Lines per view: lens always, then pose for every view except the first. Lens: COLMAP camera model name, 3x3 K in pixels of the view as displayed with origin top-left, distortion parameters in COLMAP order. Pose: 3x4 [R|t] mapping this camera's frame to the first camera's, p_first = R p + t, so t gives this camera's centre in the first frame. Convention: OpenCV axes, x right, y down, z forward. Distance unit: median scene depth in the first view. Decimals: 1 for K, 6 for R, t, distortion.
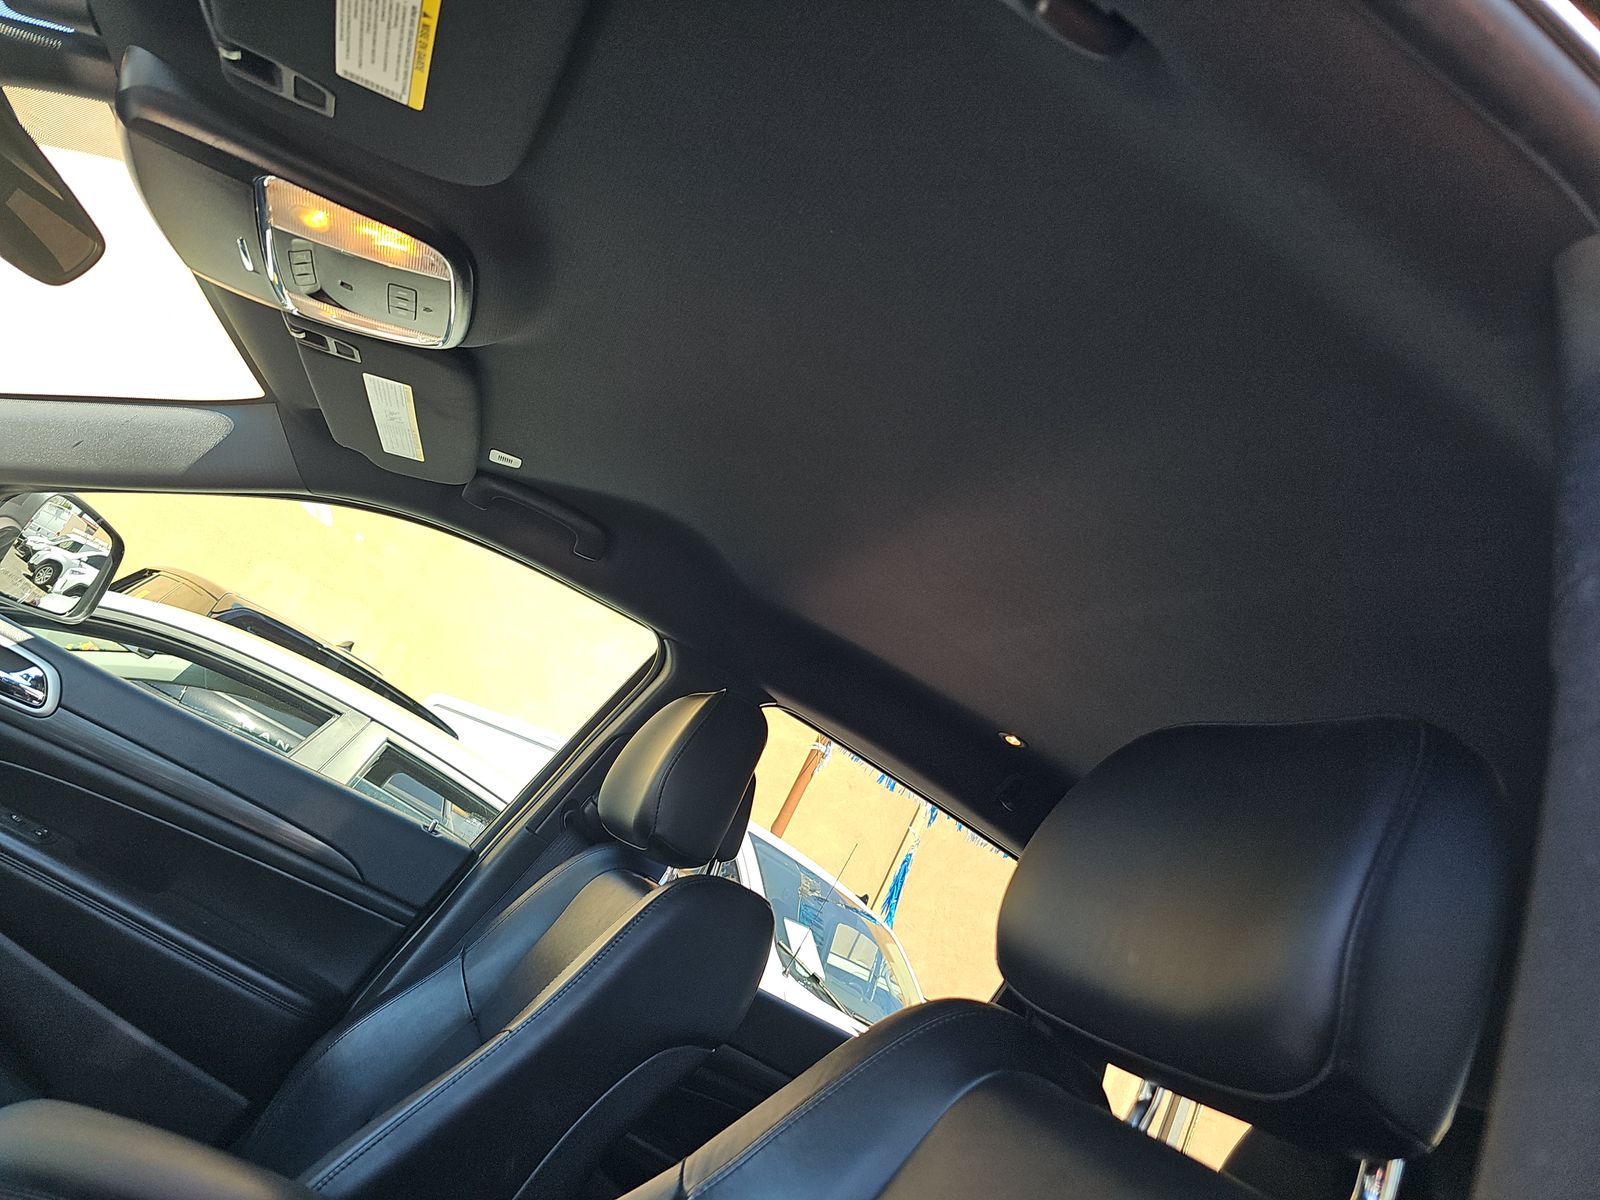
lens RADIAL K [[1092.9, 0, 800.0], [0, 1092.9, 600.0], [0, 0, 1]] dist [0.051787, -0.055198]
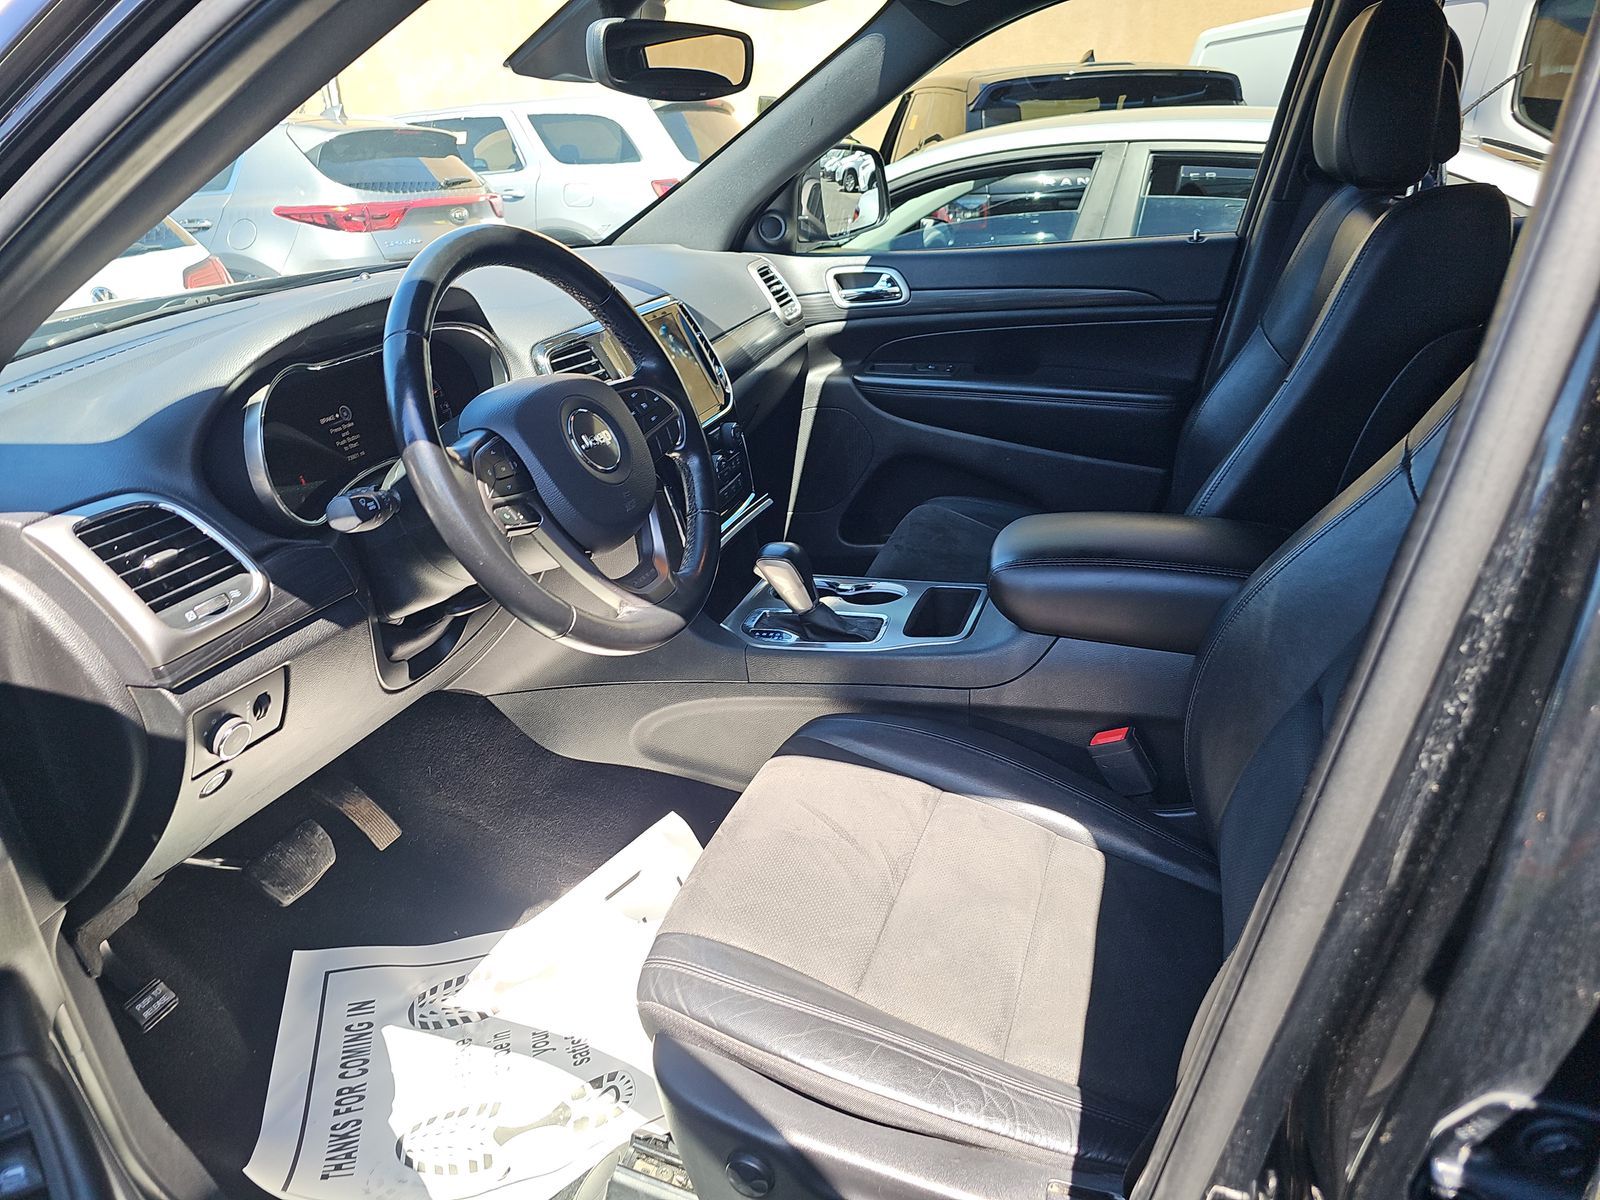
lens RADIAL K [[1092.9, 0, 800.0], [0, 1092.9, 600.0], [0, 0, 1]] dist [0.051787, -0.055198]
pose [[0.641261, -0.213600, -0.736994, 0.184685], [0.583070, 0.760018, 0.287058, -0.085710], [0.498813, -0.613798, 0.611913, -0.170520]]
